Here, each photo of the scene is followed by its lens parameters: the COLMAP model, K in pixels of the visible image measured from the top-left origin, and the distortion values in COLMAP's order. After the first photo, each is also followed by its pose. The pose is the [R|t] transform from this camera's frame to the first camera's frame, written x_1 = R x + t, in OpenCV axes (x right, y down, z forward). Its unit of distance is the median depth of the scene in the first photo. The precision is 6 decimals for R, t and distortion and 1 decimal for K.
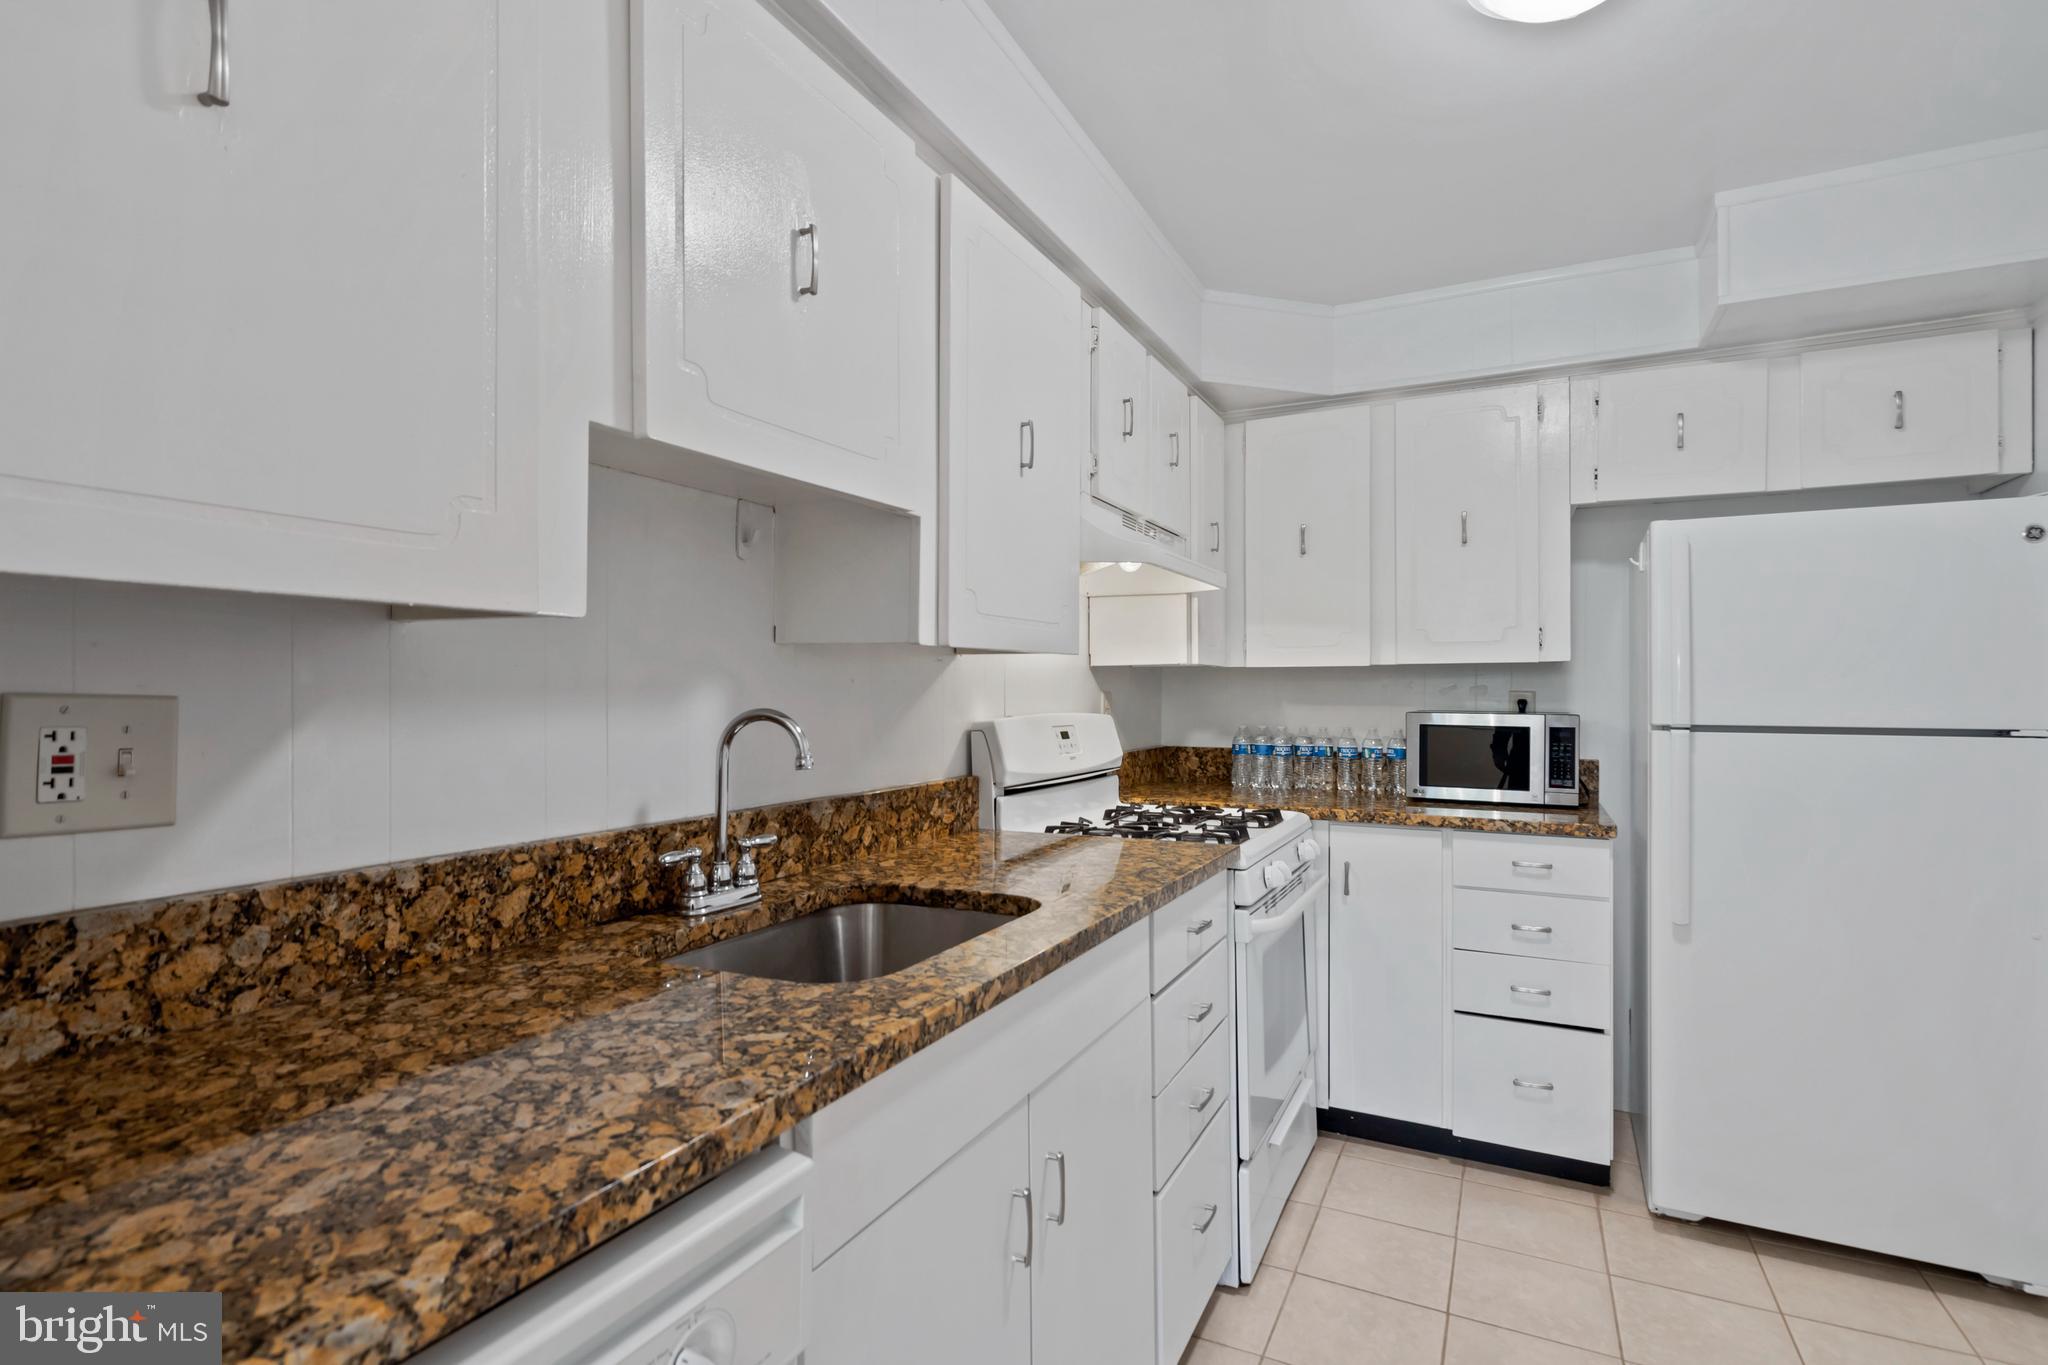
lens RADIAL K [[989.1, 0, 1030.3], [0, 989.1, 685.5], [0, 0, 1]] dist [0.000440, 0.000094]
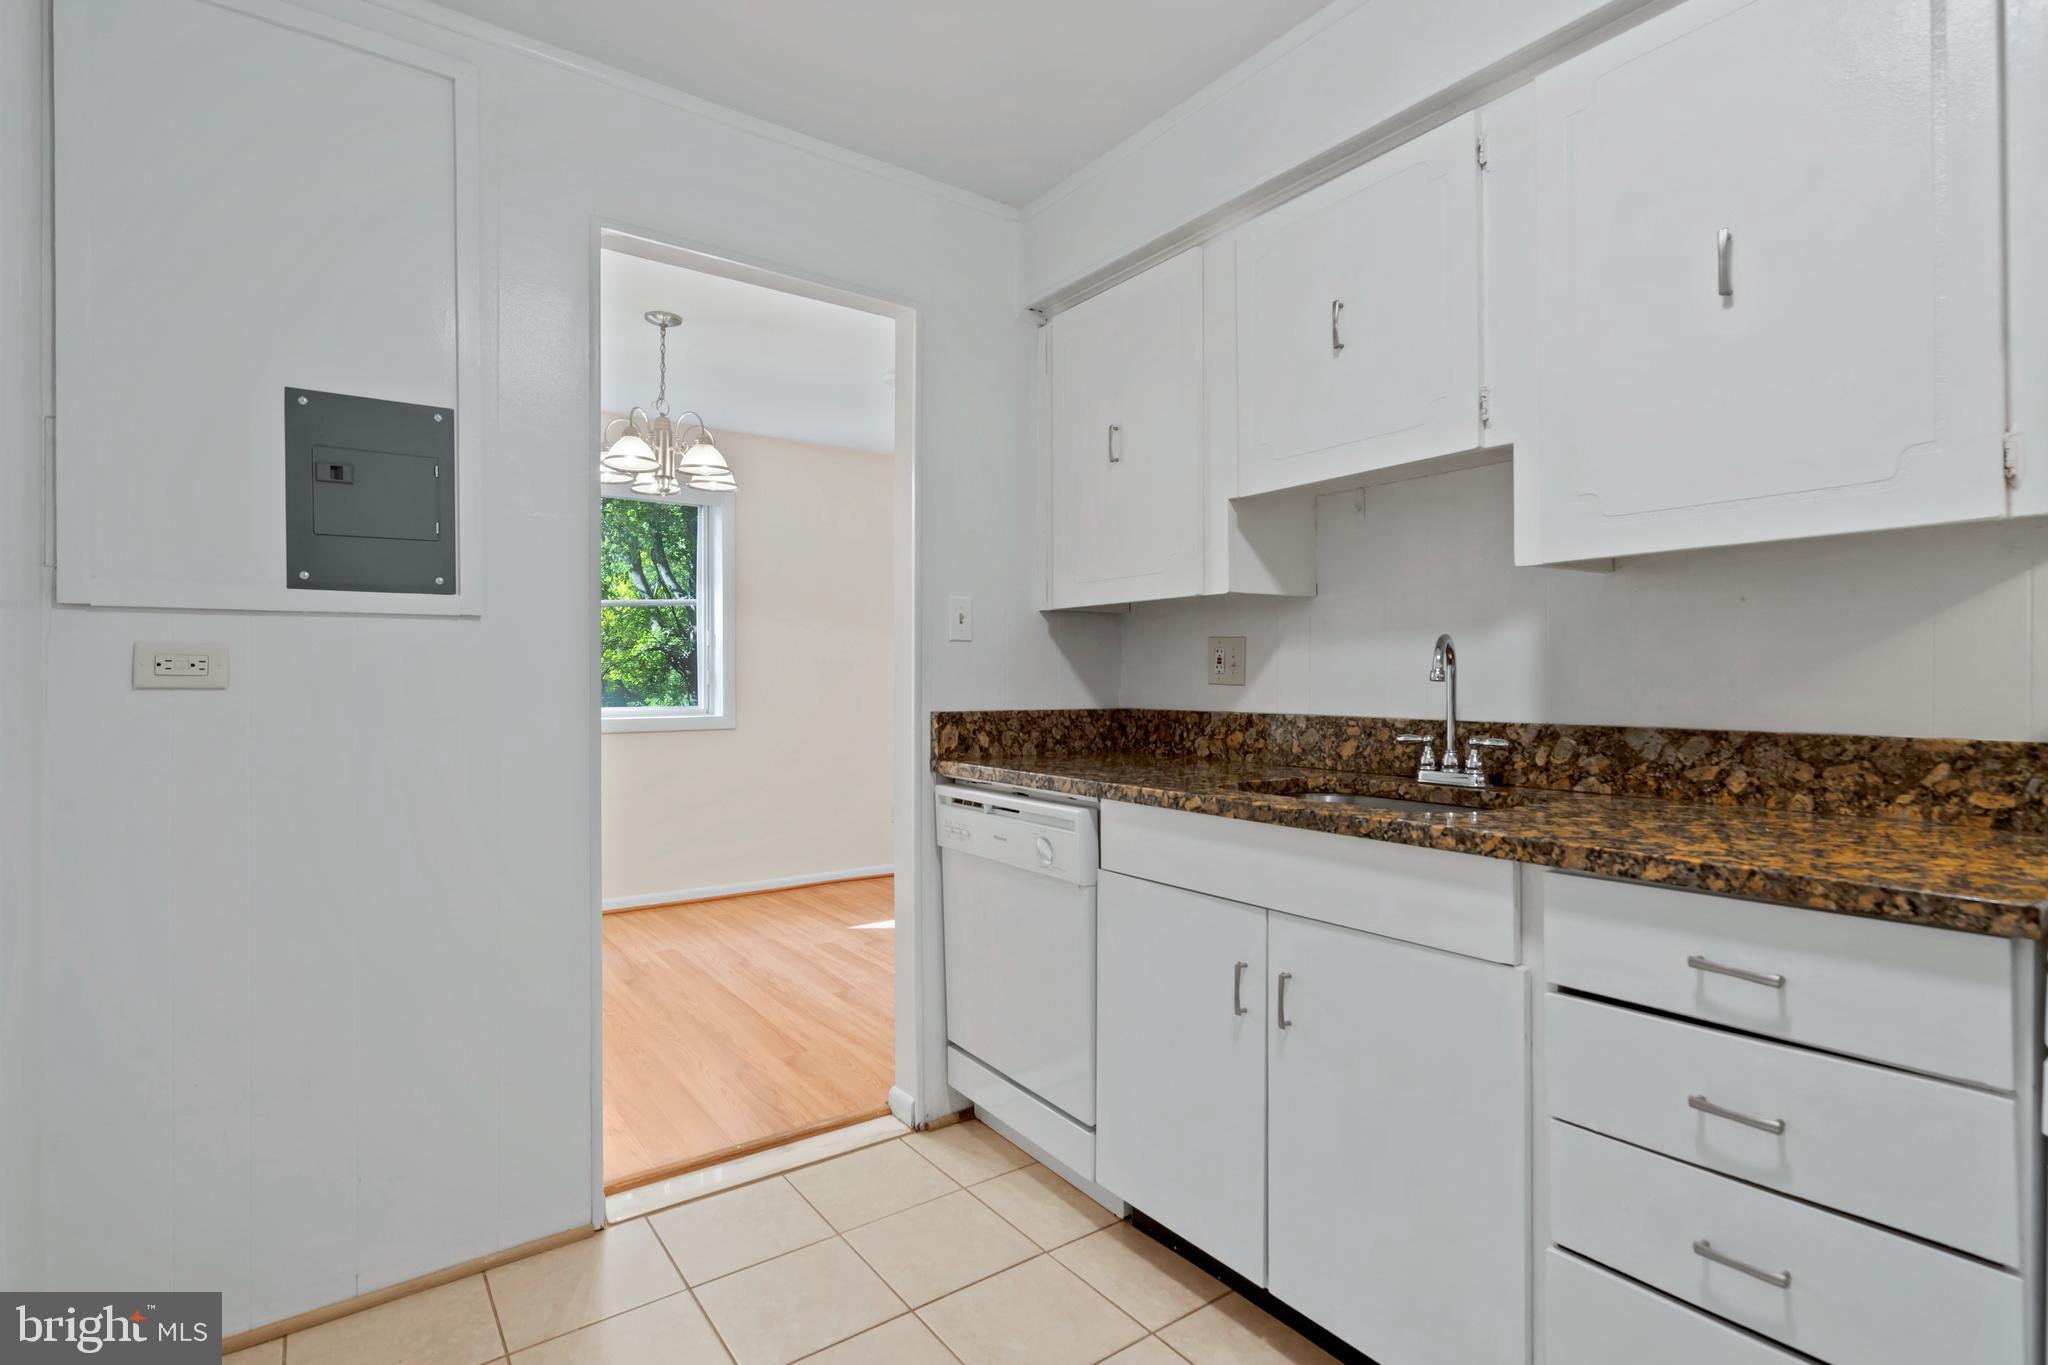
lens RADIAL K [[989.1, 0, 1030.3], [0, 989.1, 685.5], [0, 0, 1]] dist [0.000440, 0.000094]
pose [[-0.460160, 0.011325, -0.887764, 0.863955], [0.008731, 0.999928, 0.008230, 0.057392], [0.887793, -0.003964, -0.460226, 0.853325]]
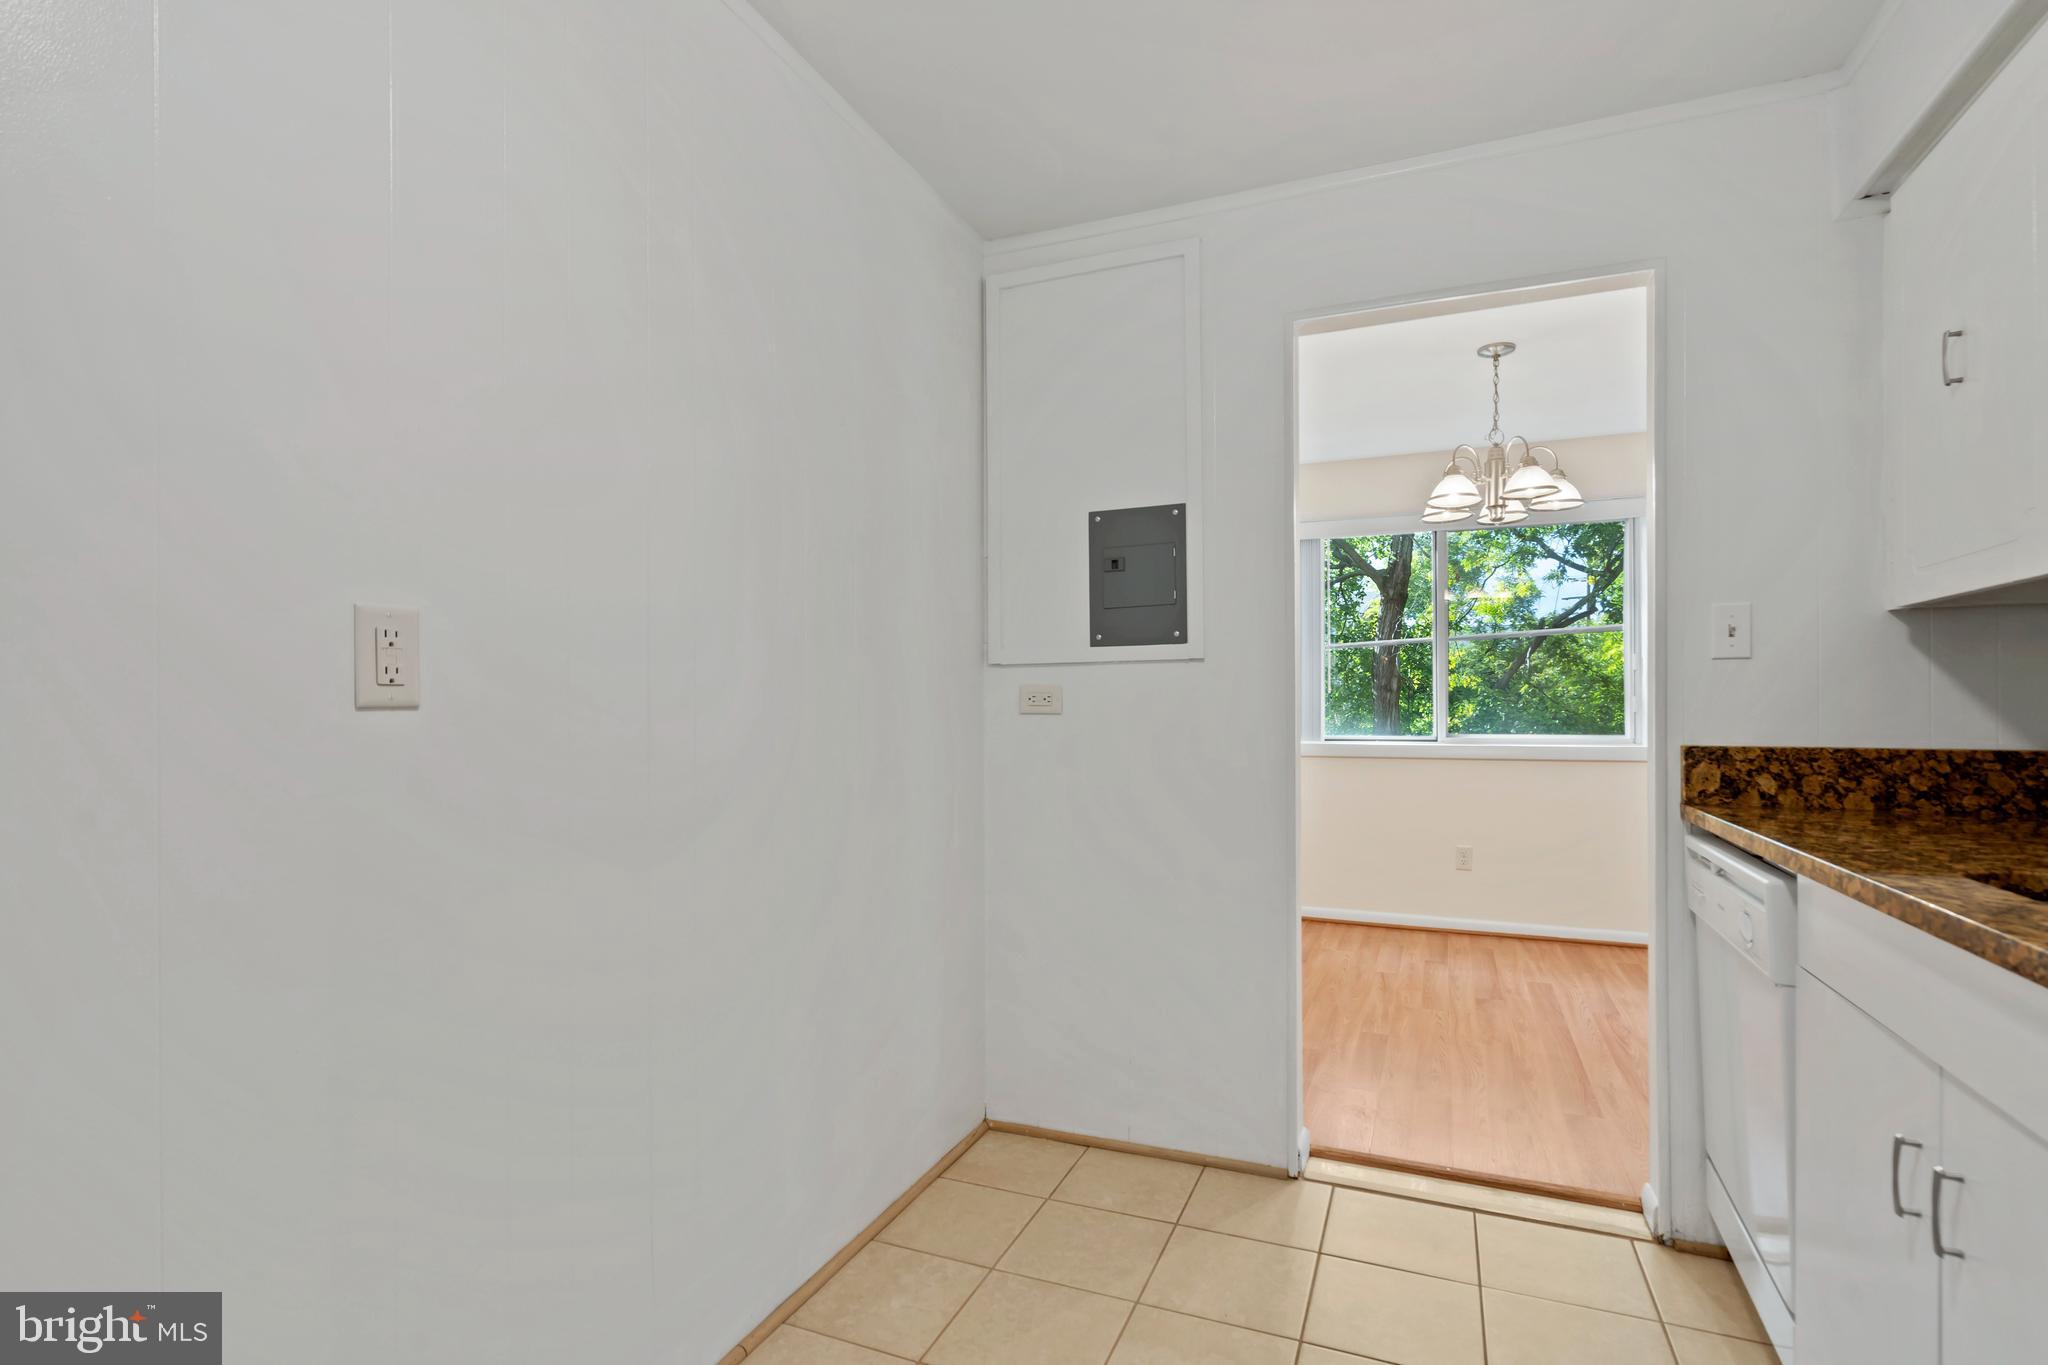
lens RADIAL K [[964.5, 0, 1027.7], [0, 964.5, 711.8], [0, 0, 1]] dist [0.000397, 0.000315]
pose [[-0.997754, 0.008197, -0.066487, 0.542959], [0.008382, 0.999962, -0.002494, 0.061300], [0.066464, -0.003046, -0.997784, 1.145382]]
